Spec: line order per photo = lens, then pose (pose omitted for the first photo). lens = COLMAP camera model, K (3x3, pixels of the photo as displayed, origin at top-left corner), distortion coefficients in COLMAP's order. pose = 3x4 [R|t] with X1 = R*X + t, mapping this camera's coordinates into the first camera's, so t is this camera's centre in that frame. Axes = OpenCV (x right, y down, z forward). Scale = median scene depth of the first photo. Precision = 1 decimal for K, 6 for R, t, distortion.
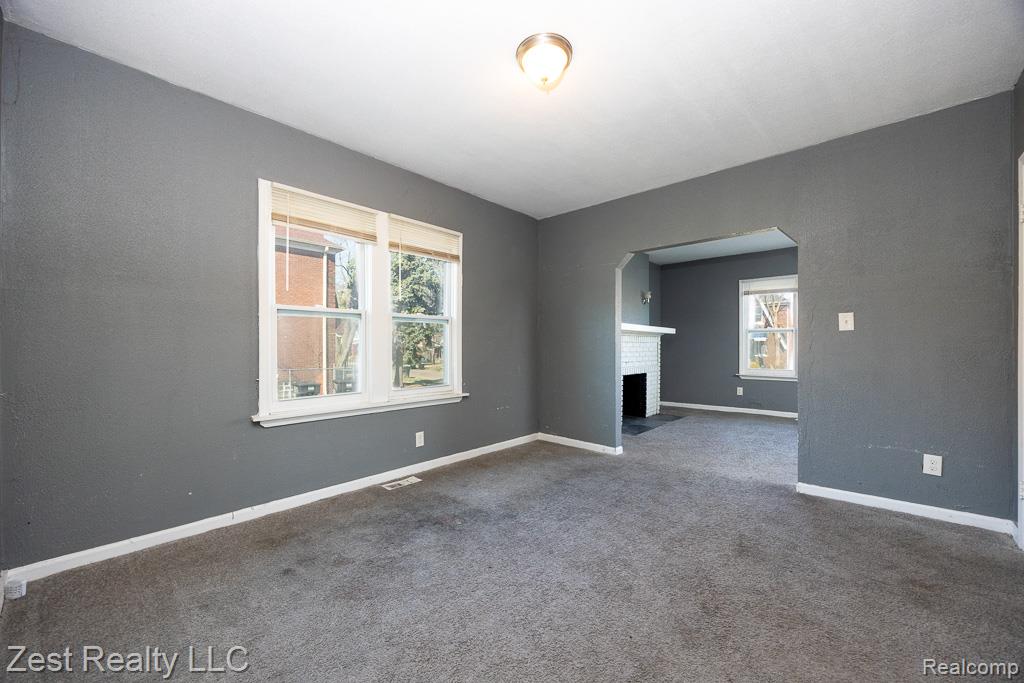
lens RADIAL K [[409.2, 0, 518.8], [0, 409.2, 341.8], [0, 0, 1]] dist [0.000482, -0.000399]
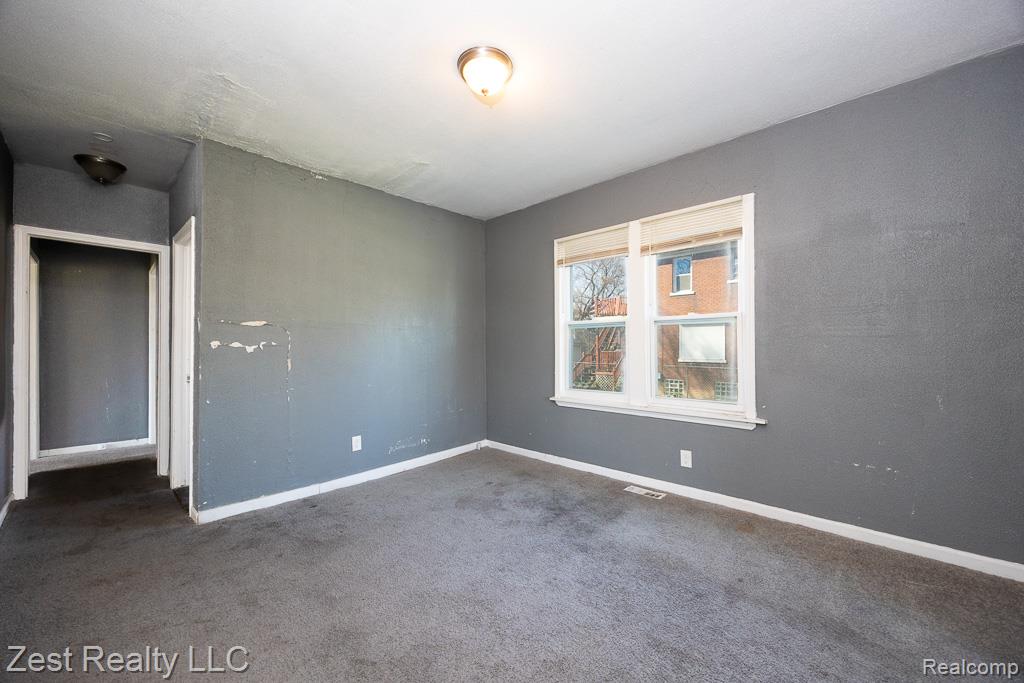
lens RADIAL K [[409.2, 0, 516.0], [0, 409.2, 344.2], [0, 0, 1]] dist [0.000482, -0.000399]
pose [[-0.054889, -0.013778, -0.998397, 0.800468], [0.005559, 0.999885, -0.014104, 0.007931], [0.998477, -0.006325, -0.054806, 0.855814]]
